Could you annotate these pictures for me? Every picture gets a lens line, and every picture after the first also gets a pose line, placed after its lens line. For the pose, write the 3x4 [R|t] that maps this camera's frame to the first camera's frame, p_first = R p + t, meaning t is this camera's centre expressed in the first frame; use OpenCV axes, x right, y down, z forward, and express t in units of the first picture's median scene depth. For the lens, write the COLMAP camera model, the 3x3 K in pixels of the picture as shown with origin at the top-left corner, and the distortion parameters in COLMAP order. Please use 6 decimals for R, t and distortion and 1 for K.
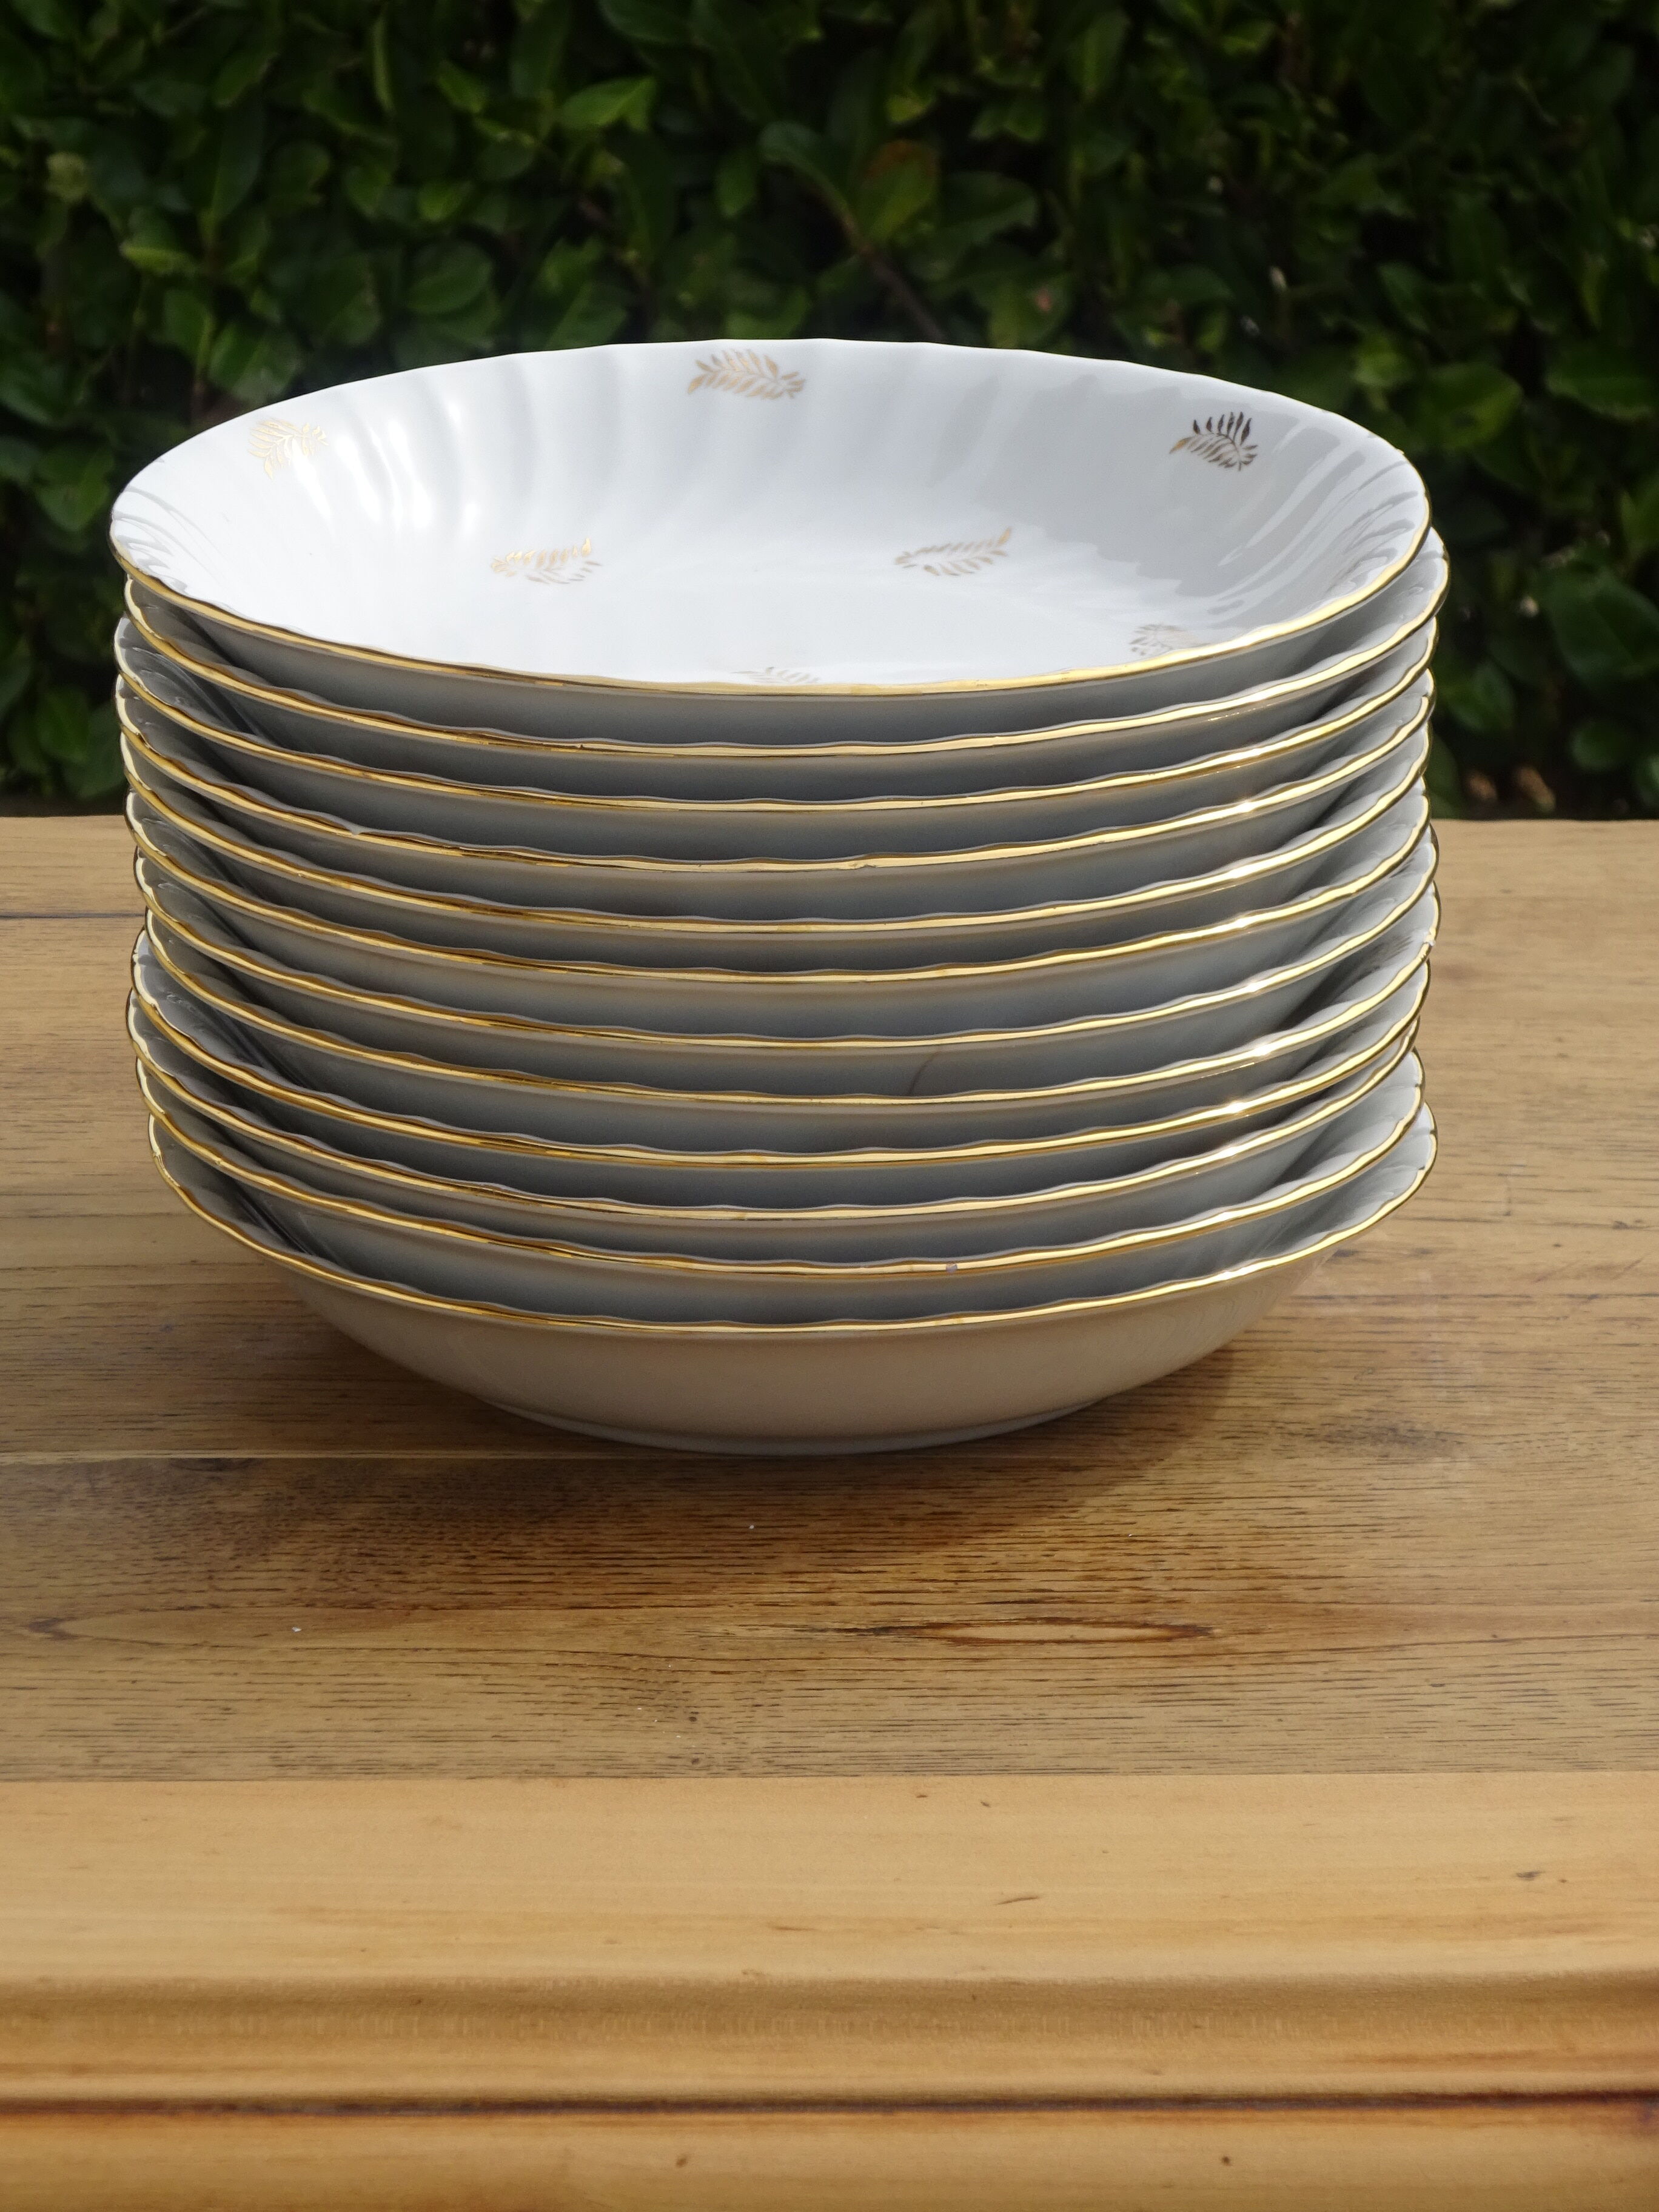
lens RADIAL K [[6782.9, 0, 747.2], [0, 6782.9, 1106.9], [0, 0, 1]] dist [0.066265, -1.109116]
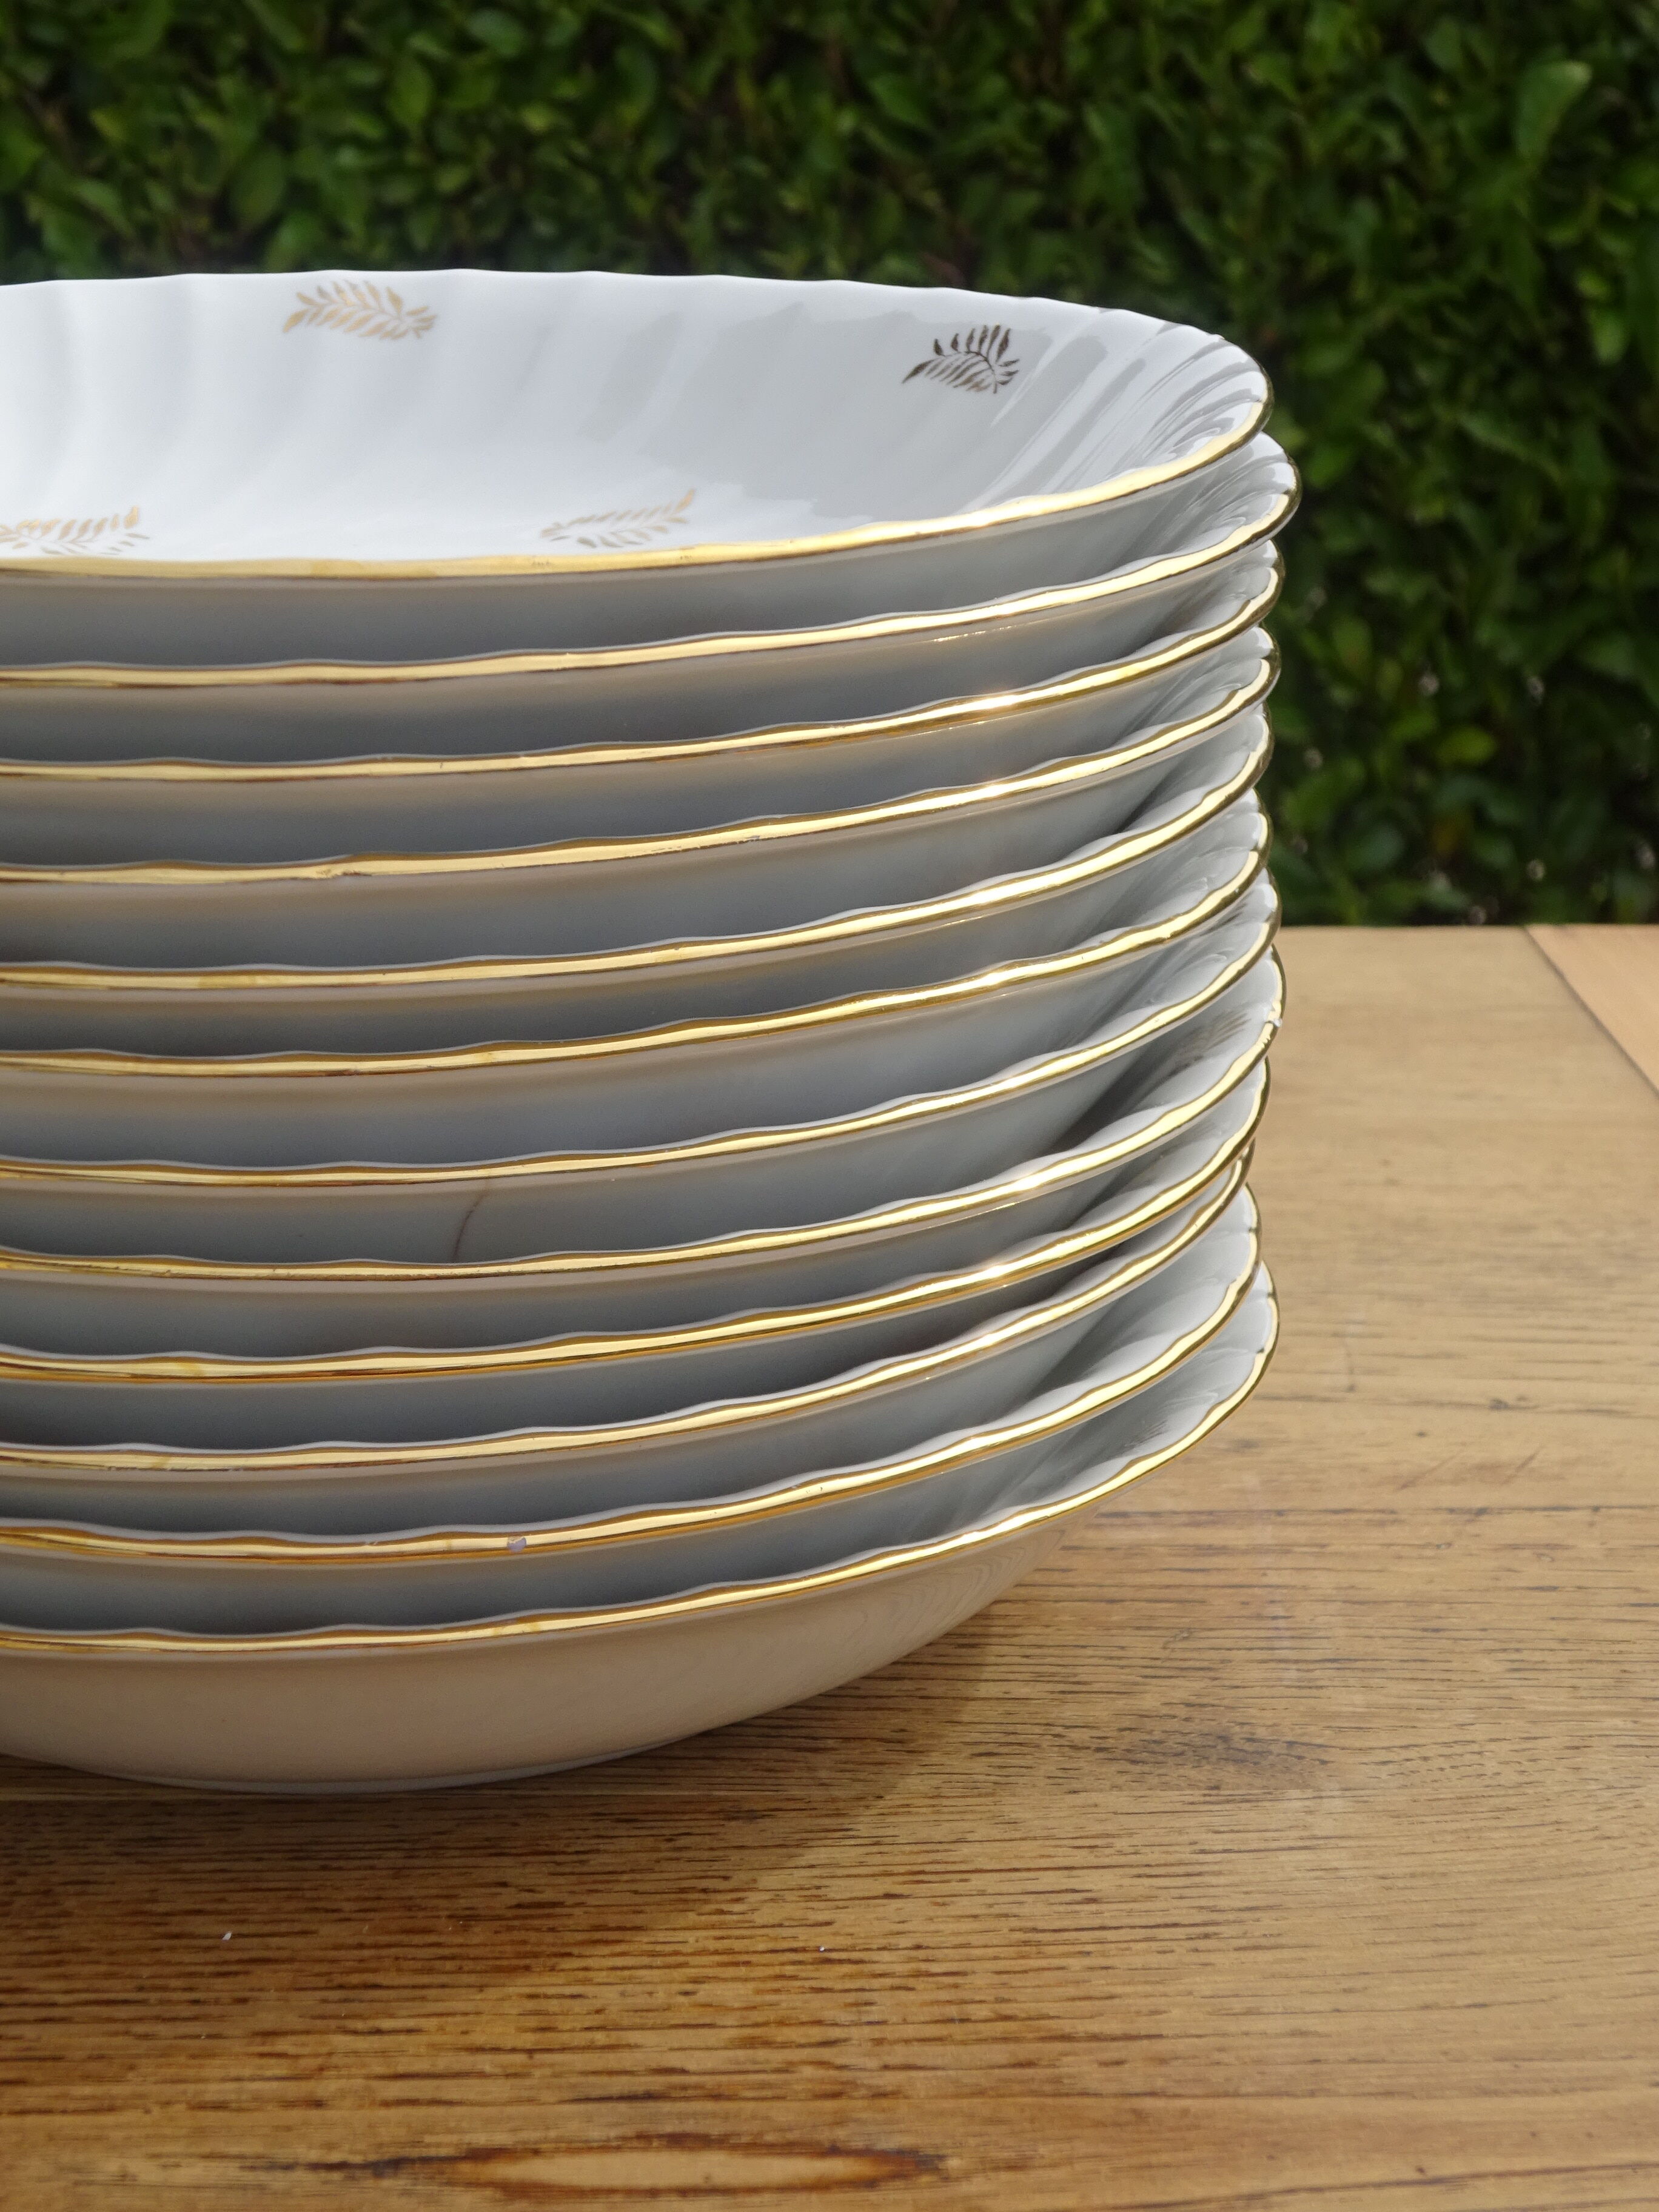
lens RADIAL K [[3883.9, 0, 829.5], [0, 3883.9, 1106.0], [0, 0, 1]] dist [-0.023669, 0.134070]
pose [[0.999789, -0.004602, 0.020041, 0.050301], [0.005102, 0.999675, -0.024962, -0.006421], [-0.019919, 0.025059, 0.999488, 0.637247]]
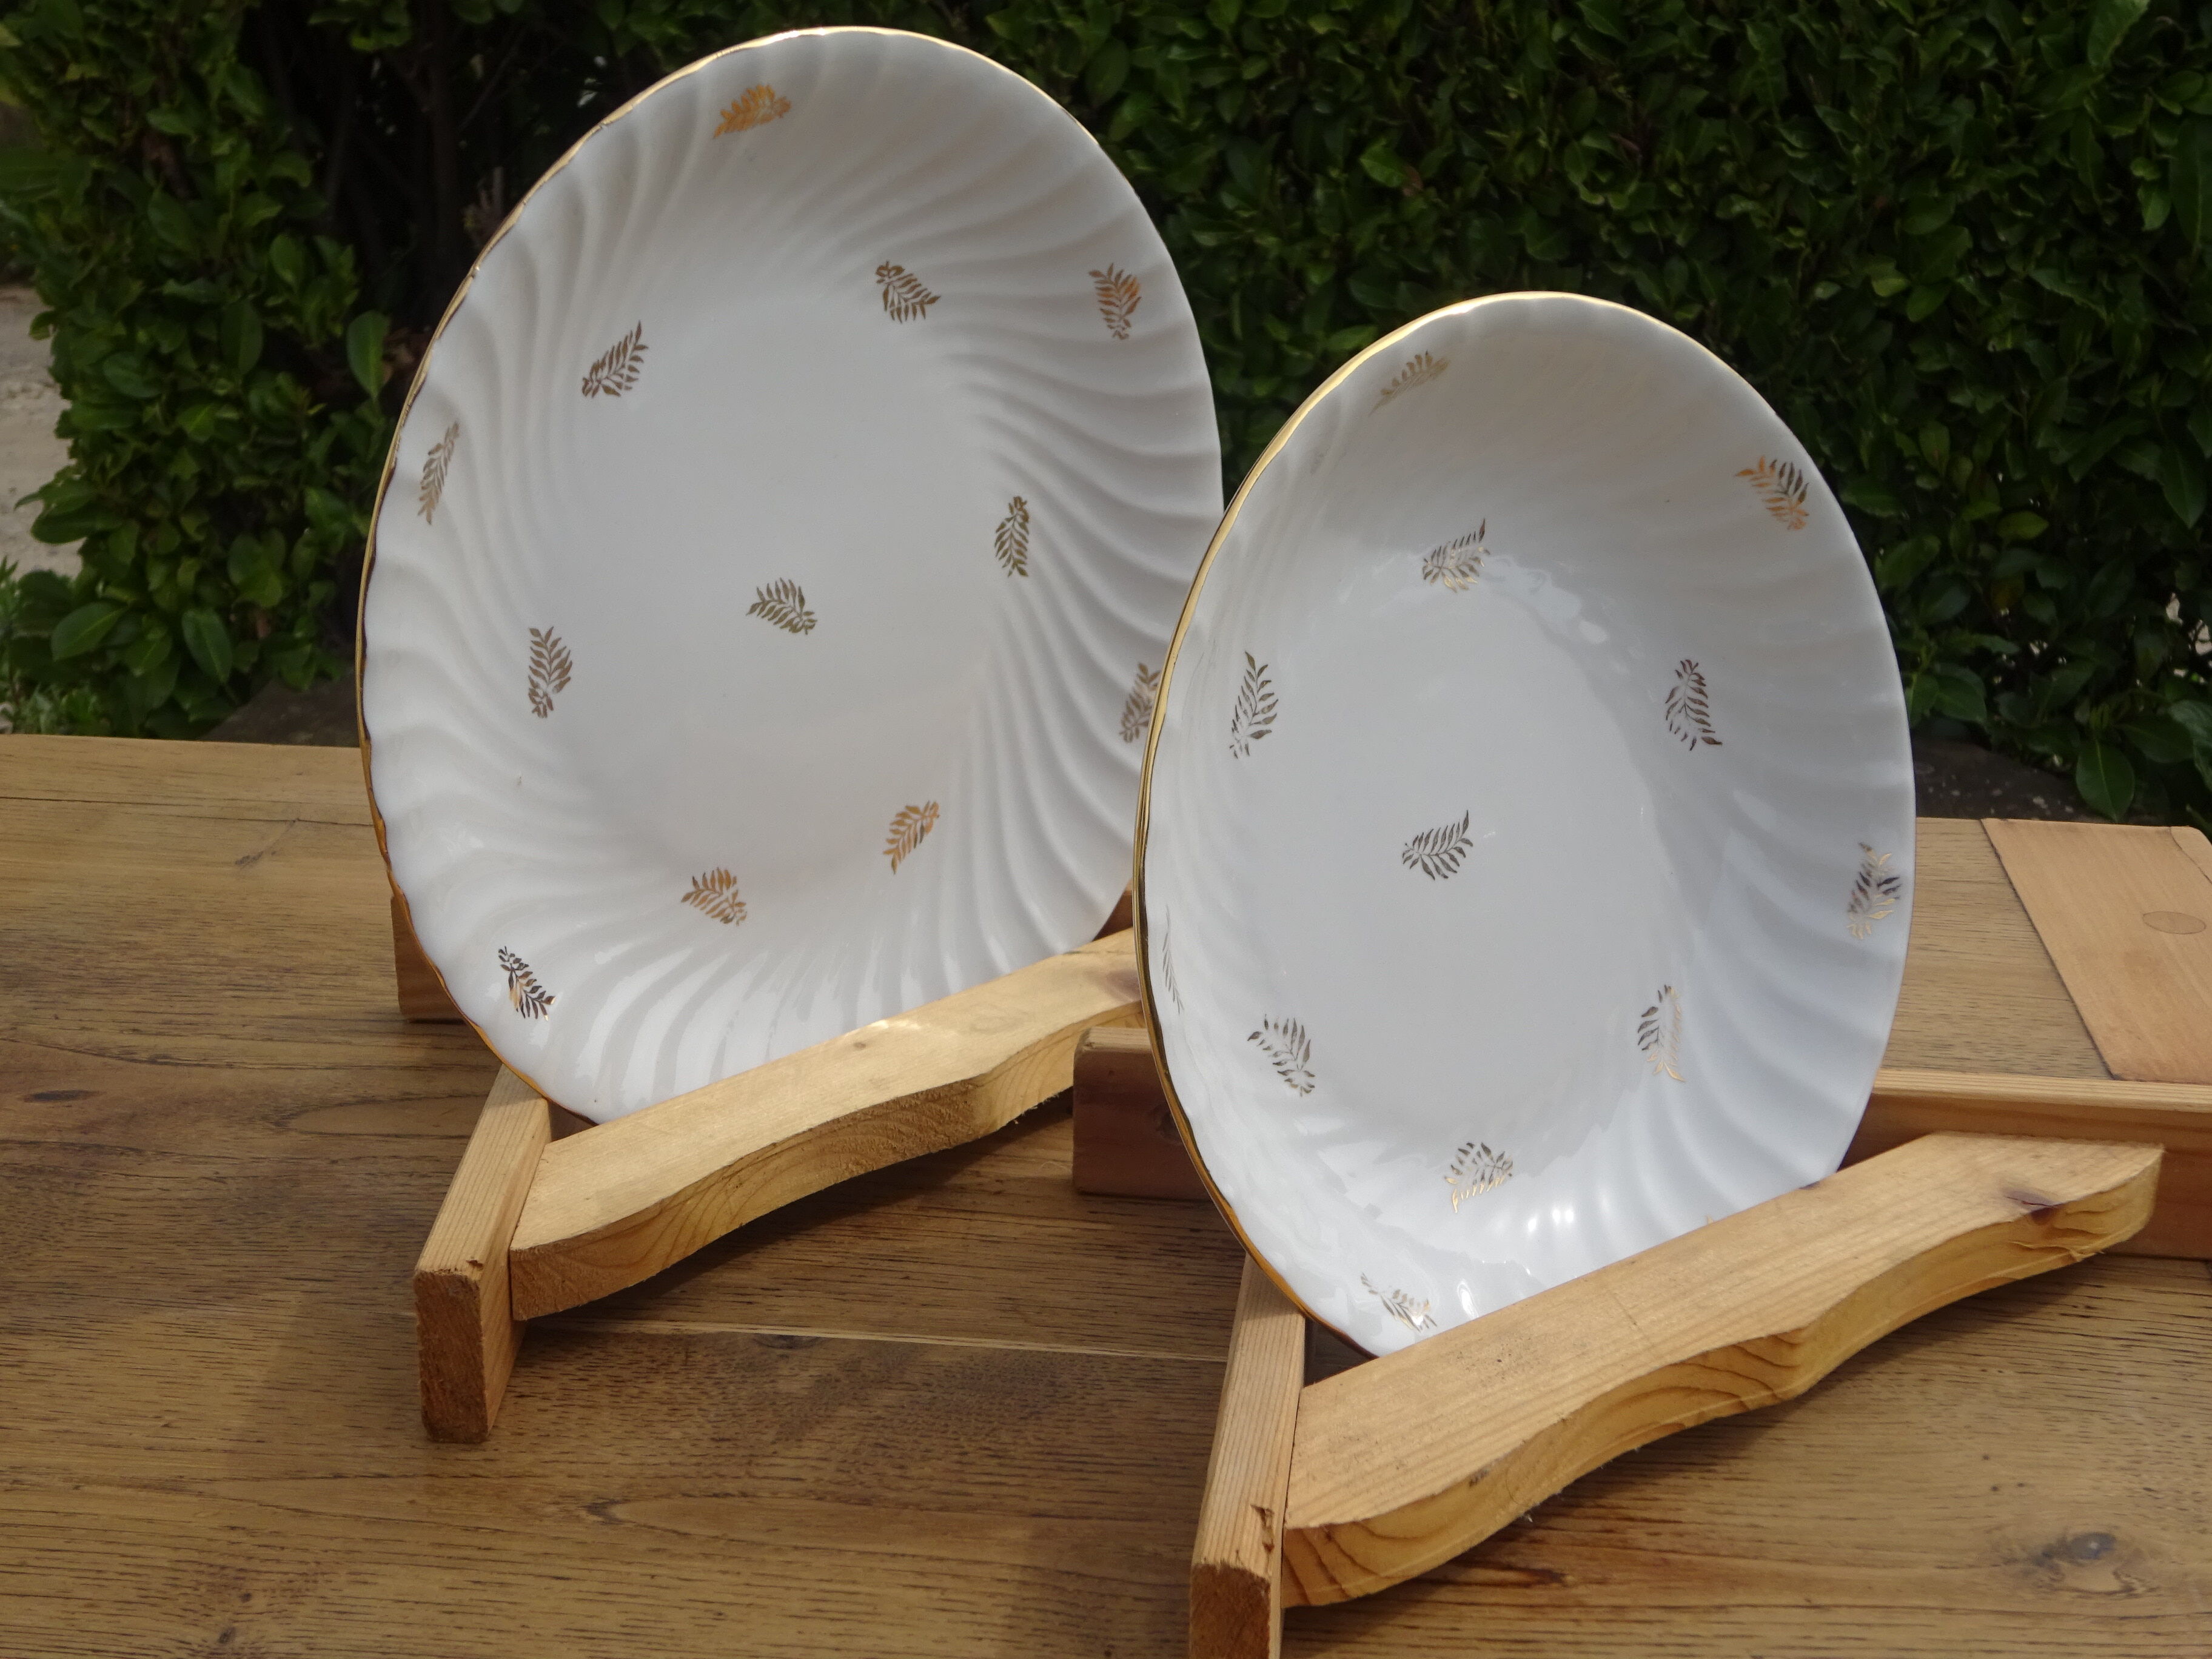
lens RADIAL K [[3123.0, 0, 1106.0], [0, 3123.0, 829.5], [0, 0, 1]] dist [-0.049844, 0.163616]
pose [[0.993508, 0.041775, -0.105818, 0.039676], [-0.041072, 0.999117, 0.008817, -0.052350], [0.106093, -0.004413, 0.994346, 0.439322]]
